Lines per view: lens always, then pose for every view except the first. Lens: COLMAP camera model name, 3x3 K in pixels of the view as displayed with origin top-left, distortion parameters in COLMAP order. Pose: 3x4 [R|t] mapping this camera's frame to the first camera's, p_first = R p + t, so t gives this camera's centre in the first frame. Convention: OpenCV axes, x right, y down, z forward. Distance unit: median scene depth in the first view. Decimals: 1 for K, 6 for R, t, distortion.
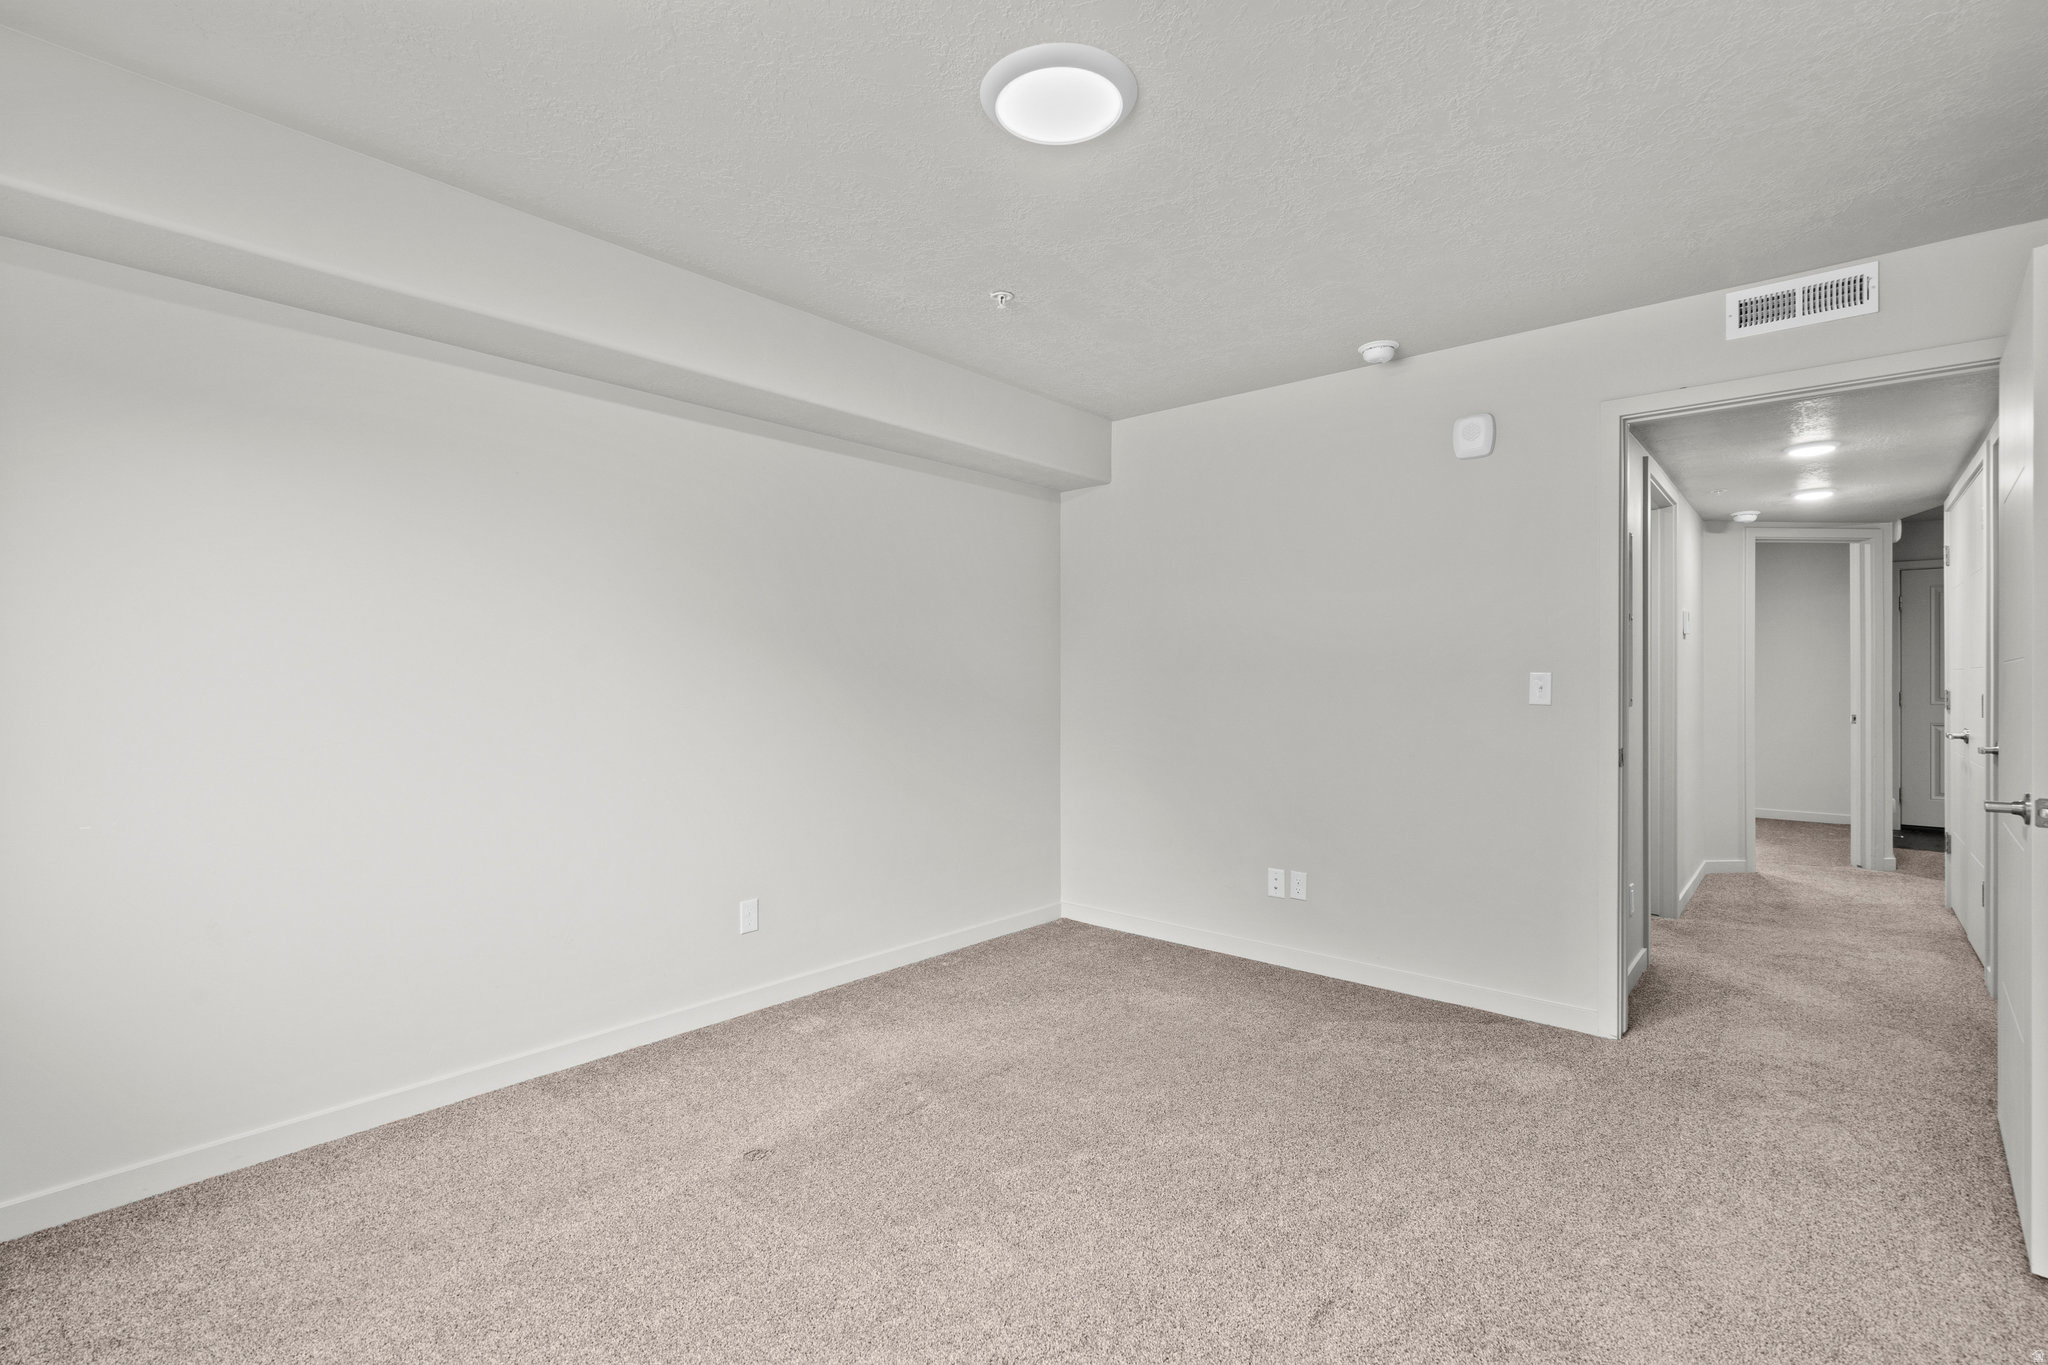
lens RADIAL K [[930.8, 0, 1027.3], [0, 930.8, 678.5], [0, 0, 1]] dist [-0.001589, 0.000754]
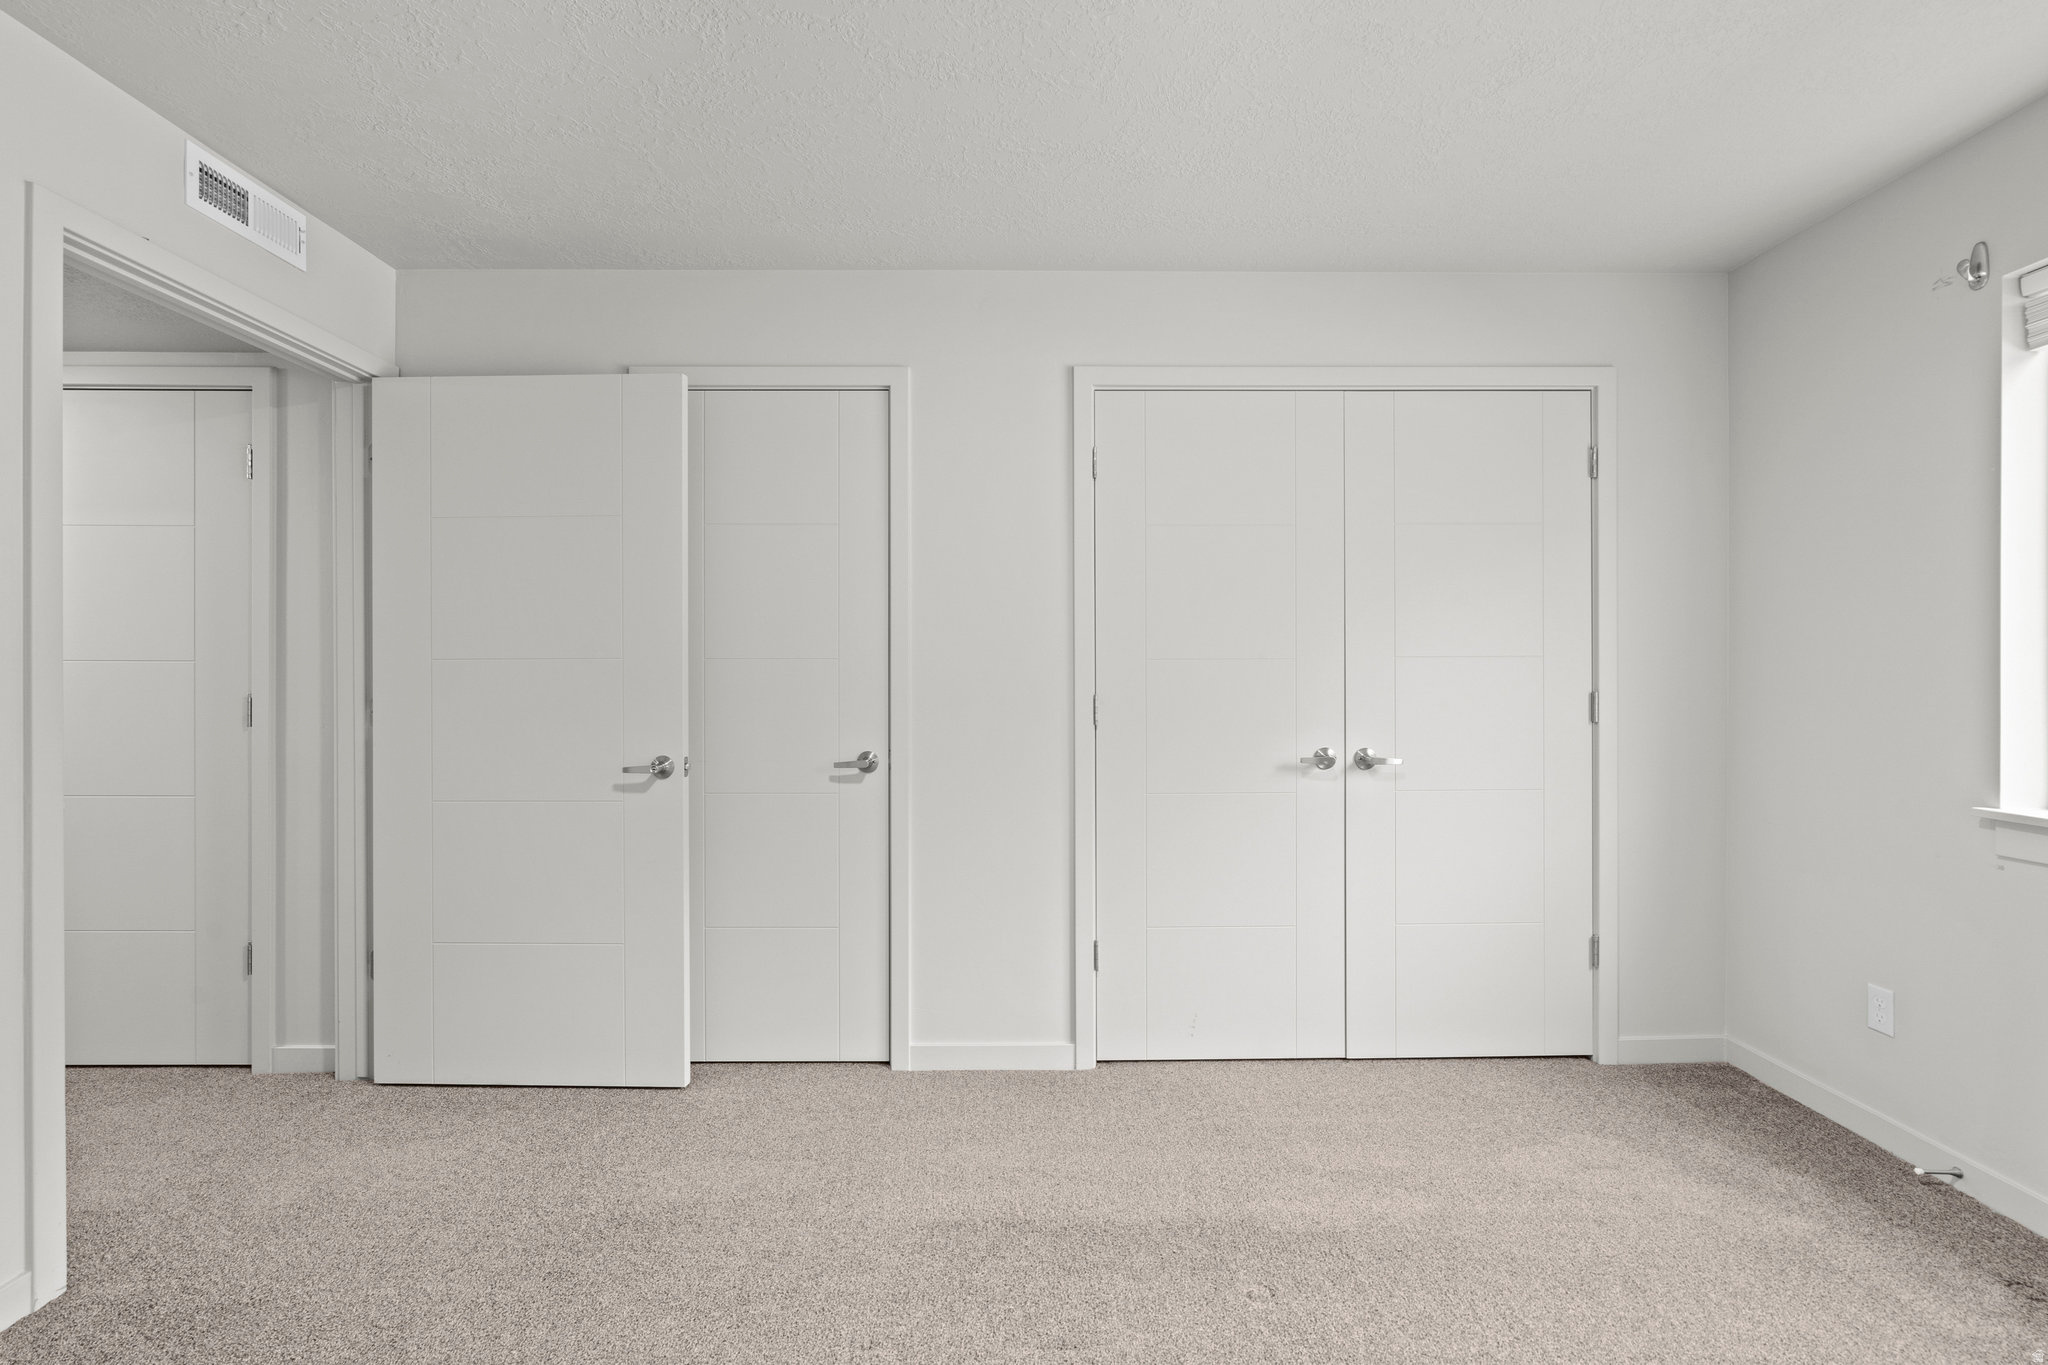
lens RADIAL K [[930.8, 0, 1027.3], [0, 930.8, 678.5], [0, 0, 1]] dist [-0.001589, 0.000754]
pose [[-0.668352, -0.002695, 0.743840, -0.222534], [0.000104, 0.999993, 0.003716, 0.000623], [-0.743845, 0.002562, -0.668347, 1.004520]]
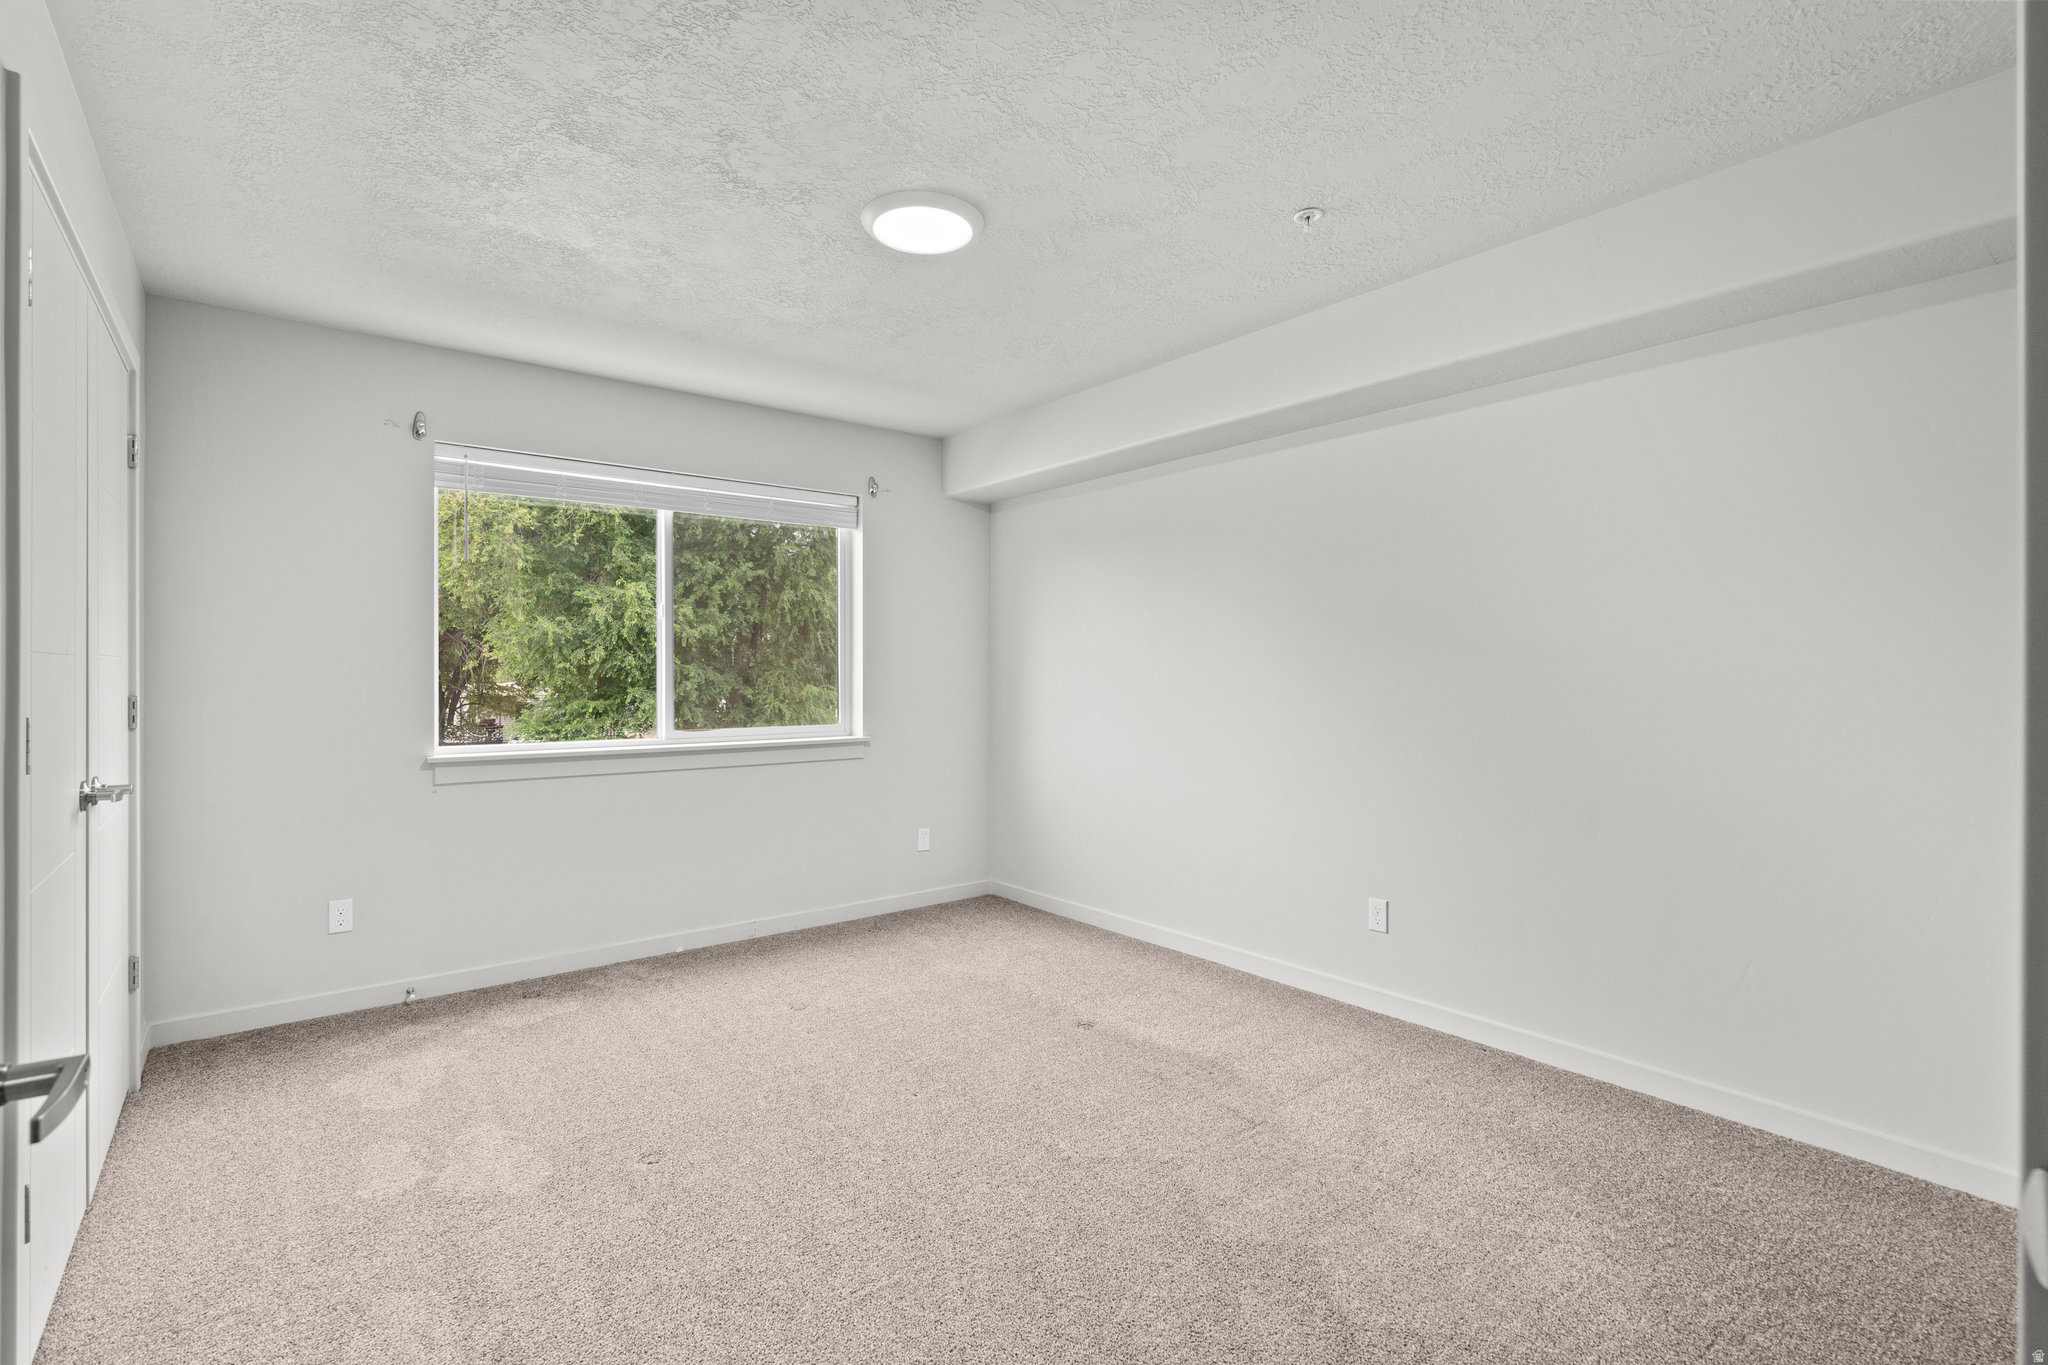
lens RADIAL K [[930.8, 0, 1027.3], [0, 930.8, 678.5], [0, 0, 1]] dist [-0.001589, 0.000754]
pose [[-0.178196, 0.004558, -0.983985, 0.861806], [0.000795, 0.999990, 0.004488, -0.002550], [0.983995, 0.000017, -0.178198, 0.936067]]
